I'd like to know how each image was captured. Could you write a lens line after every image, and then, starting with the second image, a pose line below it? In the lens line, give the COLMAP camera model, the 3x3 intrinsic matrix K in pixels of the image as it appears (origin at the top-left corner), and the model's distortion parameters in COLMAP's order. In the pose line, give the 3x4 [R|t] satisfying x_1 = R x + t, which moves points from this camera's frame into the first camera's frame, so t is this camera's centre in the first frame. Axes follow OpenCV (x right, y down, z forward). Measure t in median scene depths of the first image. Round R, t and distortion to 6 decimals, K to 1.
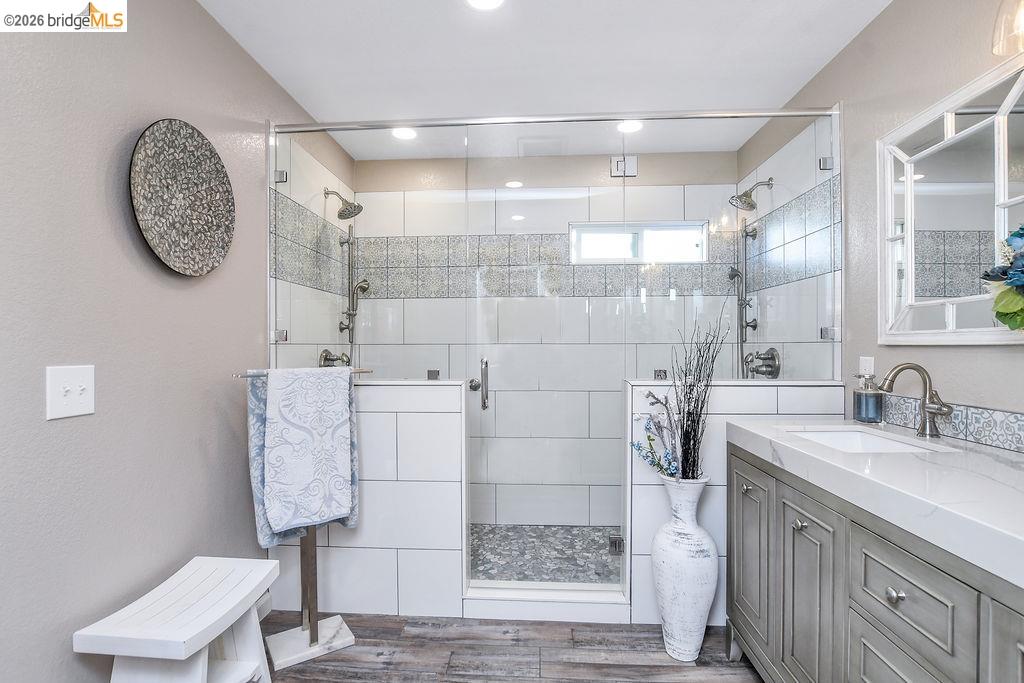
lens RADIAL K [[493.6, 0, 498.8], [0, 493.6, 344.1], [0, 0, 1]] dist [-0.013818, 0.002073]
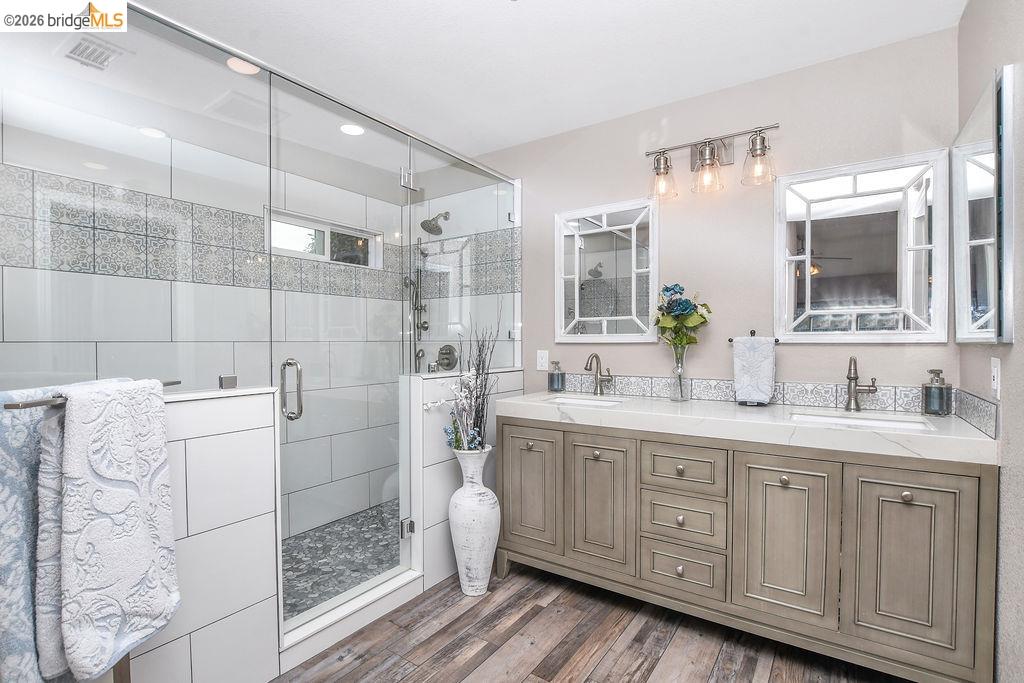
lens RADIAL K [[486.3, 0, 501.6], [0, 486.3, 344.0], [0, 0, 1]] dist [-0.009889, -0.000194]
pose [[0.522561, -0.001837, 0.852600, -0.621675], [-0.002809, 0.999989, 0.003877, -0.000678], [-0.852597, -0.004421, 0.522550, 0.293424]]
